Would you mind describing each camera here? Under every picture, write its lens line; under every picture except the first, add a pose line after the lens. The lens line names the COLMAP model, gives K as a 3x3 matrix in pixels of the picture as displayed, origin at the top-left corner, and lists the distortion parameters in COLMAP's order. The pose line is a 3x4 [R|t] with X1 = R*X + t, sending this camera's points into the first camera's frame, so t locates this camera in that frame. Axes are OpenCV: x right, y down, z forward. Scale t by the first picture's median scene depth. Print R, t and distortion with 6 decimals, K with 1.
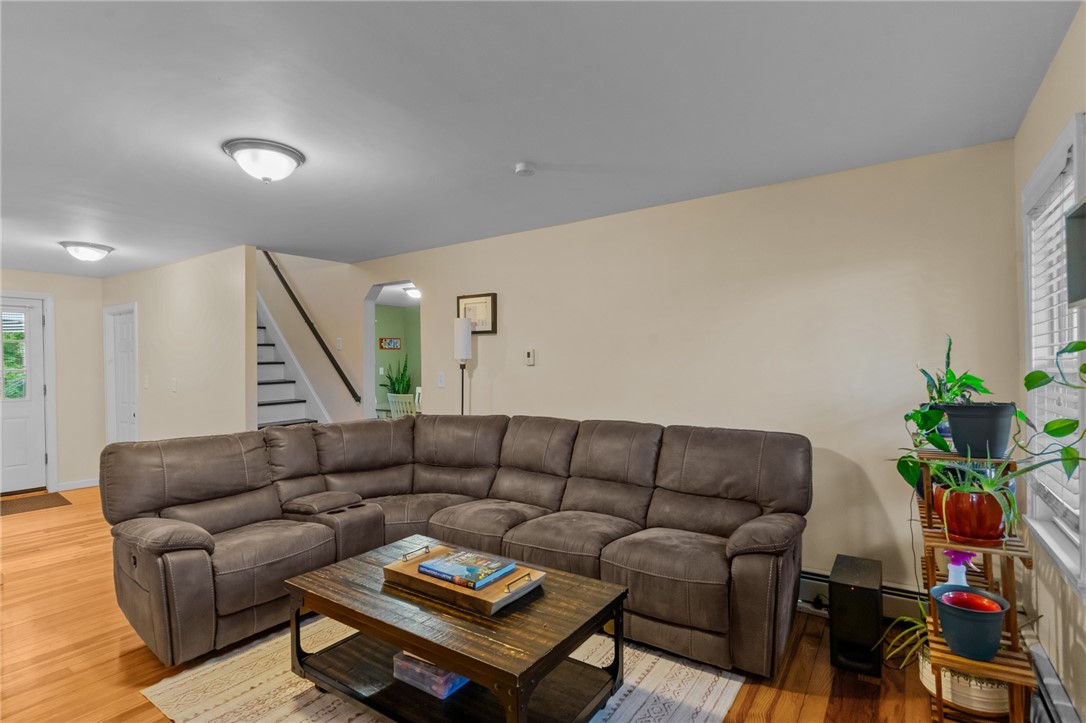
lens RADIAL K [[524.9, 0, 539.4], [0, 524.9, 368.1], [0, 0, 1]] dist [0.001046, -0.000865]
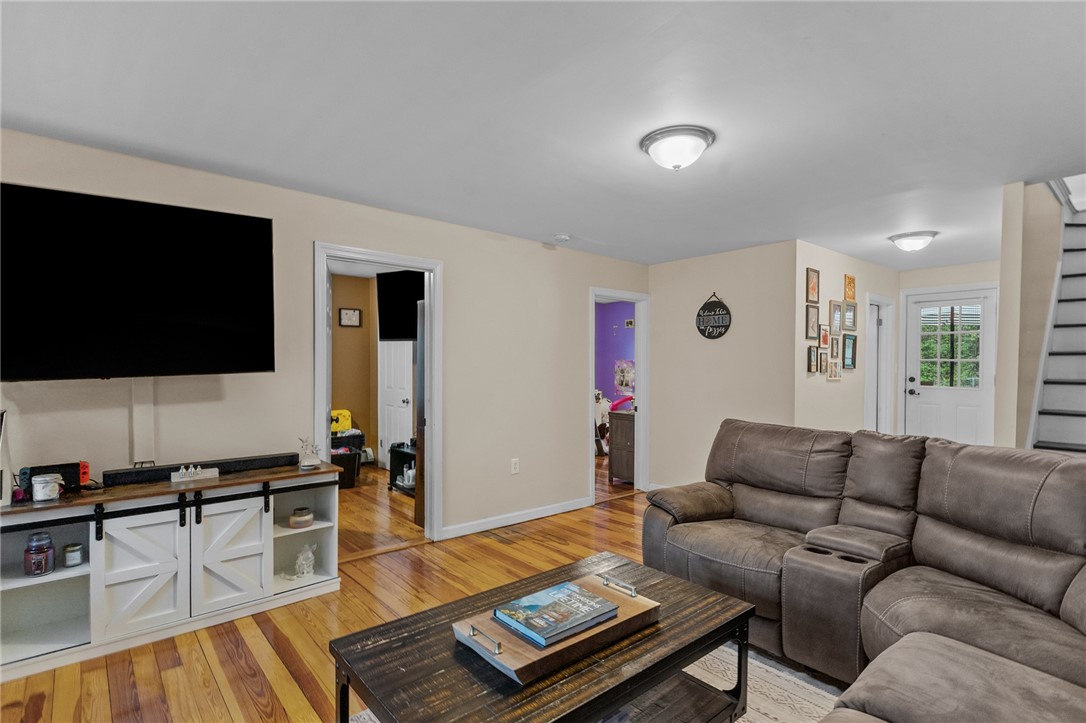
lens RADIAL K [[534.8, 0, 543.0], [0, 534.8, 361.5], [0, 0, 1]] dist [0.000288, -0.000477]
pose [[-0.257637, 0.008461, -0.966205, 0.501231], [-0.002011, 0.999955, 0.009292, 0.001626], [0.966240, 0.004337, -0.257608, 0.942194]]
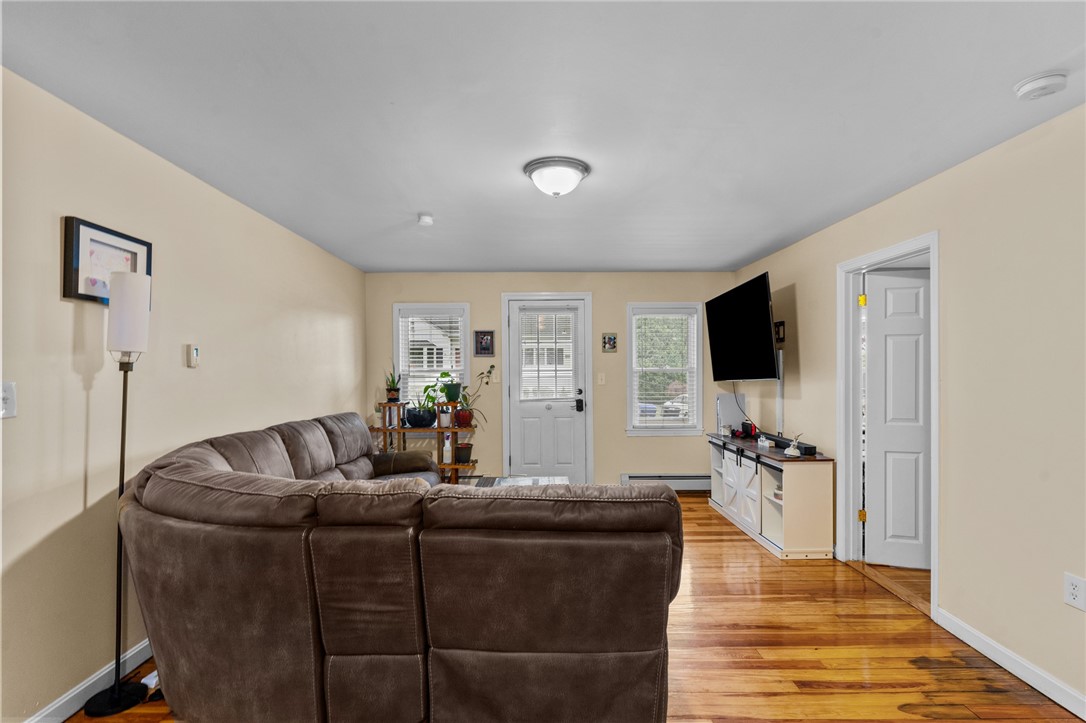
lens RADIAL K [[517.5, 0, 543.5], [0, 517.5, 368.4], [0, 0, 1]] dist [0.001464, -0.001540]
pose [[-0.571418, 0.014546, 0.820530, -1.270256], [0.009247, 0.999894, -0.011286, 0.013308], [-0.820607, 0.001139, -0.571492, 1.512961]]
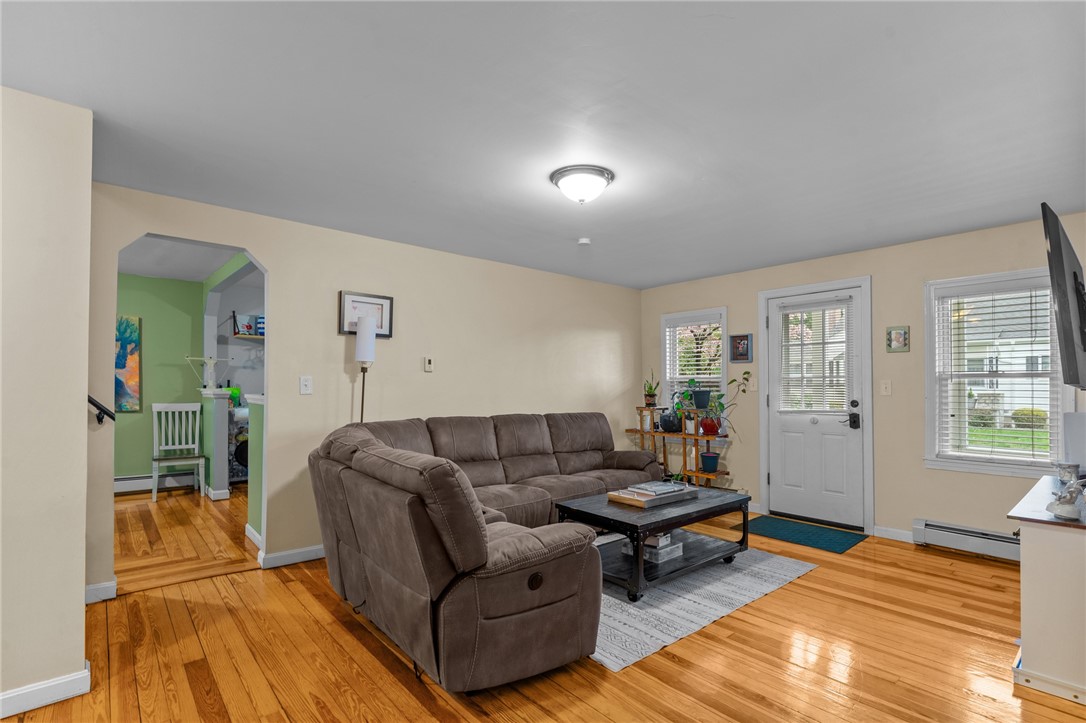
lens RADIAL K [[521.7, 0, 546.8], [0, 521.7, 377.9], [0, 0, 1]] dist [0.001946, 0.000109]
pose [[0.255671, 0.025082, 0.966438, -1.503206], [-0.006369, 0.999685, -0.024260, 0.049414], [-0.966743, 0.000047, 0.255751, 0.723074]]
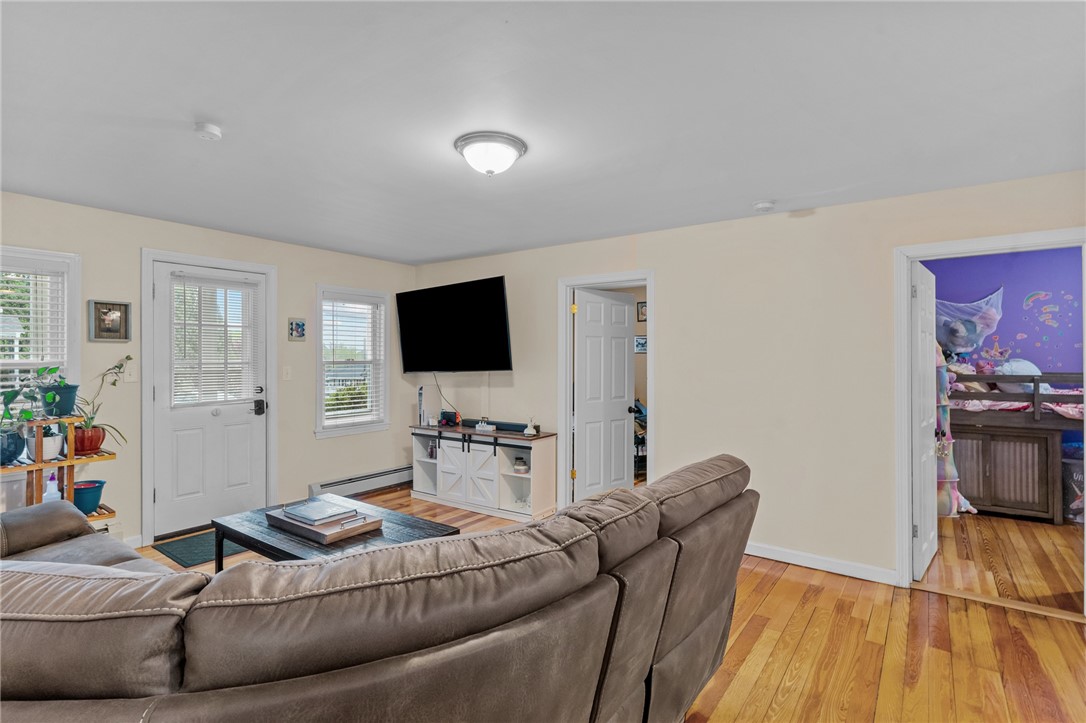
lens RADIAL K [[524.6, 0, 542.7], [0, 524.6, 357.6], [0, 0, 1]] dist [-0.001342, -0.000429]
pose [[-0.999469, 0.012708, 0.030020, -0.590495], [0.012615, 0.999915, -0.003260, -0.001009], [-0.030059, -0.002879, -0.999544, 1.840657]]
